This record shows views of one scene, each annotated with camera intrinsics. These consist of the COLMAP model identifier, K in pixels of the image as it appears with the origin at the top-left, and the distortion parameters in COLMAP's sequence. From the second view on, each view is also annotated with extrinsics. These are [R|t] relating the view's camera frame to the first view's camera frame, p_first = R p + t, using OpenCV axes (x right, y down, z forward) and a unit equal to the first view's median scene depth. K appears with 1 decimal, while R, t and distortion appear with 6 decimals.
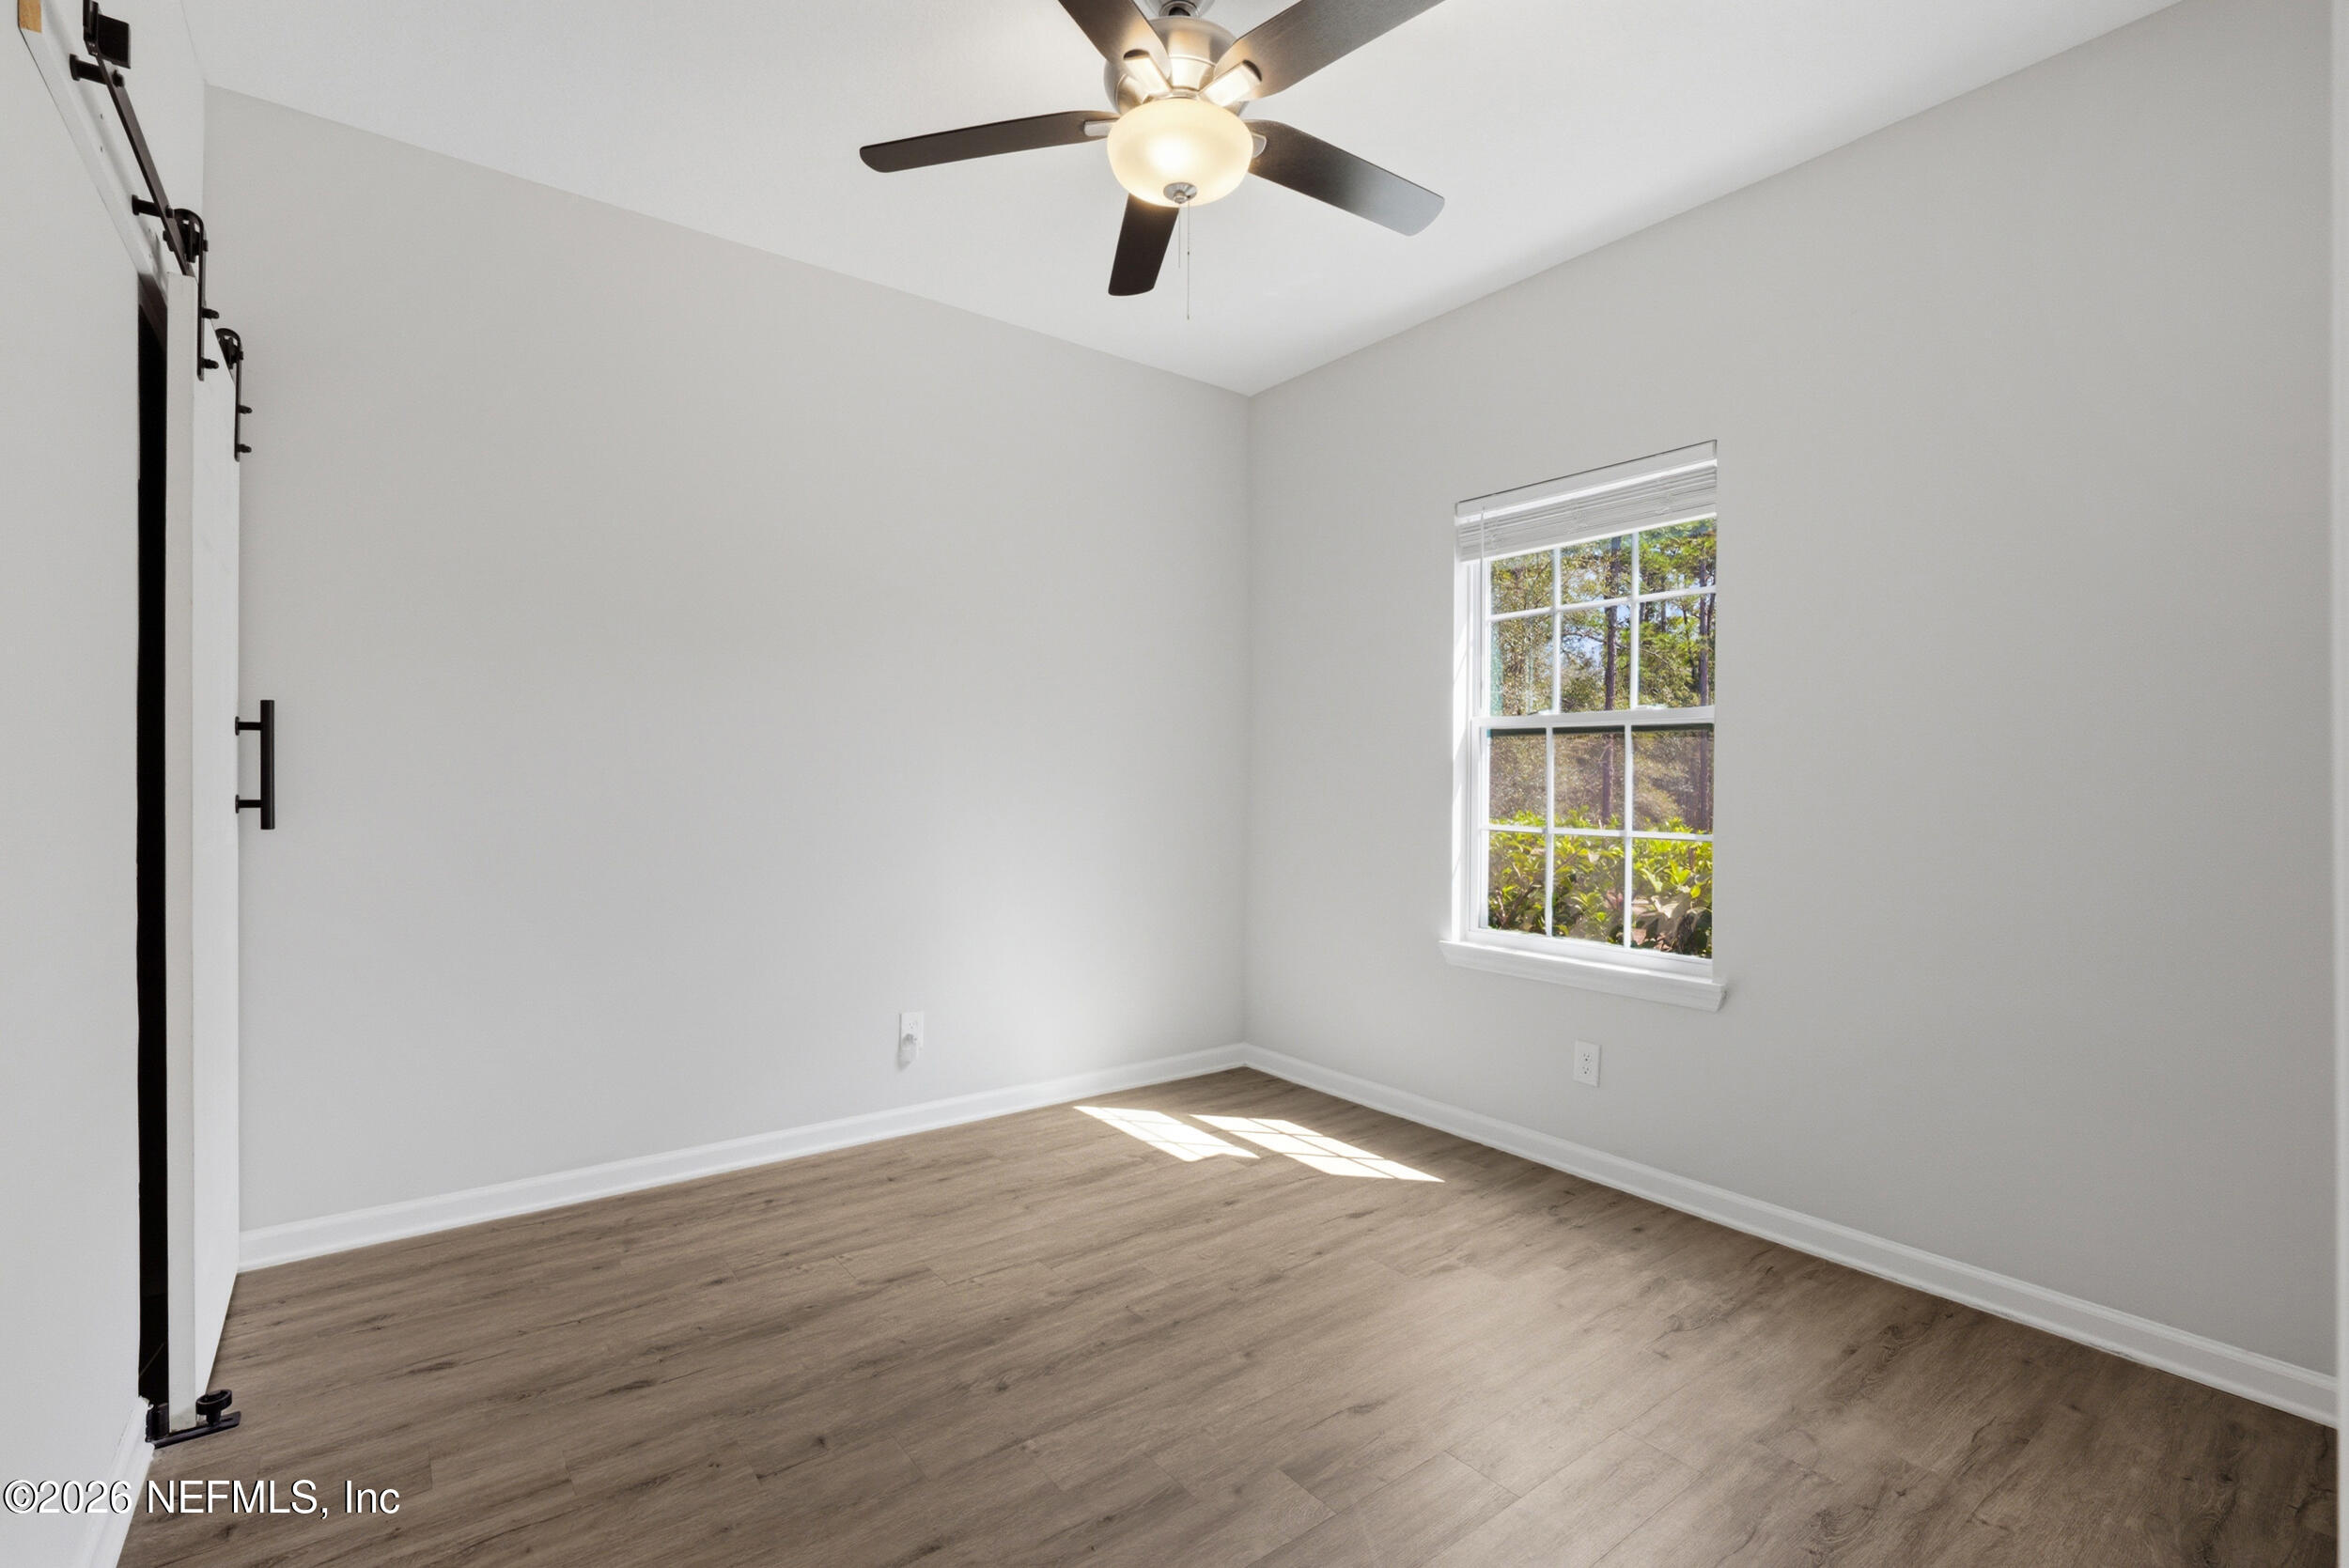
lens RADIAL K [[1075.8, 0, 1175.6], [0, 1075.8, 778.3], [0, 0, 1]] dist [-0.001199, 0.000001]
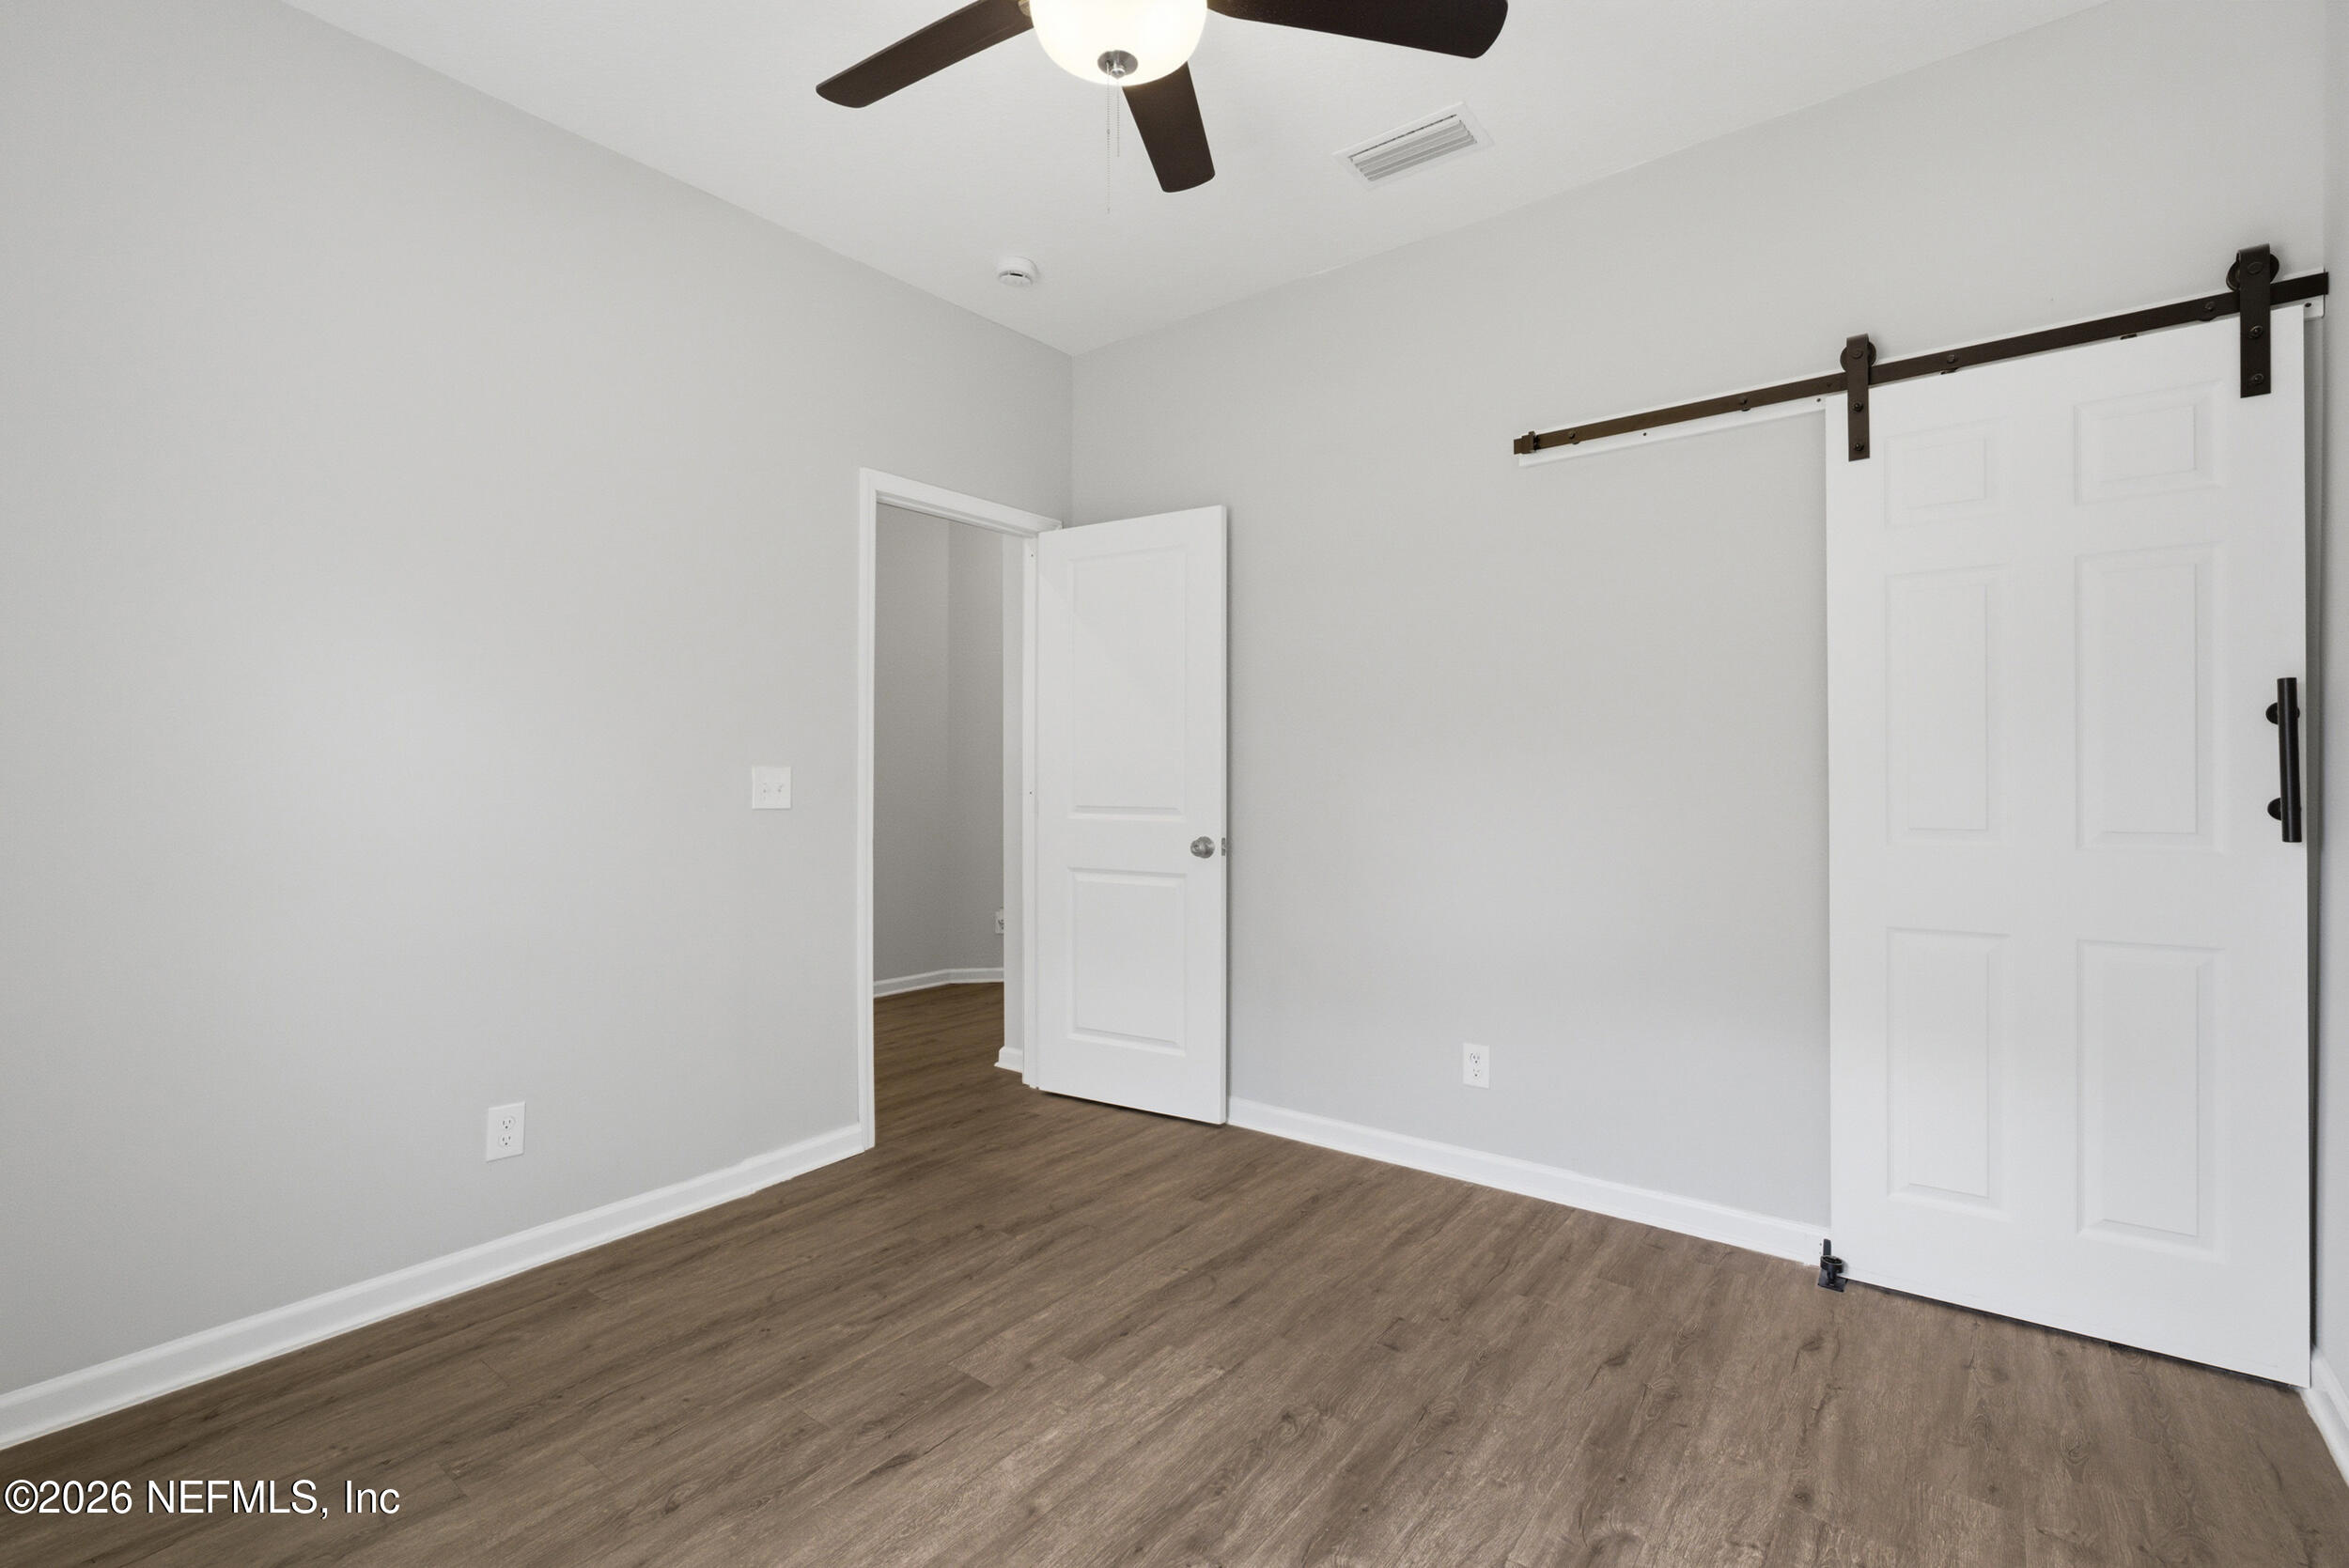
lens RADIAL K [[1075.8, 0, 1182.6], [0, 1075.8, 777.7], [0, 0, 1]] dist [-0.001199, 0.000001]
pose [[-0.966644, -0.006150, -0.256051, 0.171697], [-0.004819, 0.999971, -0.005826, 0.008802], [0.256079, -0.004397, -0.966646, 1.868960]]
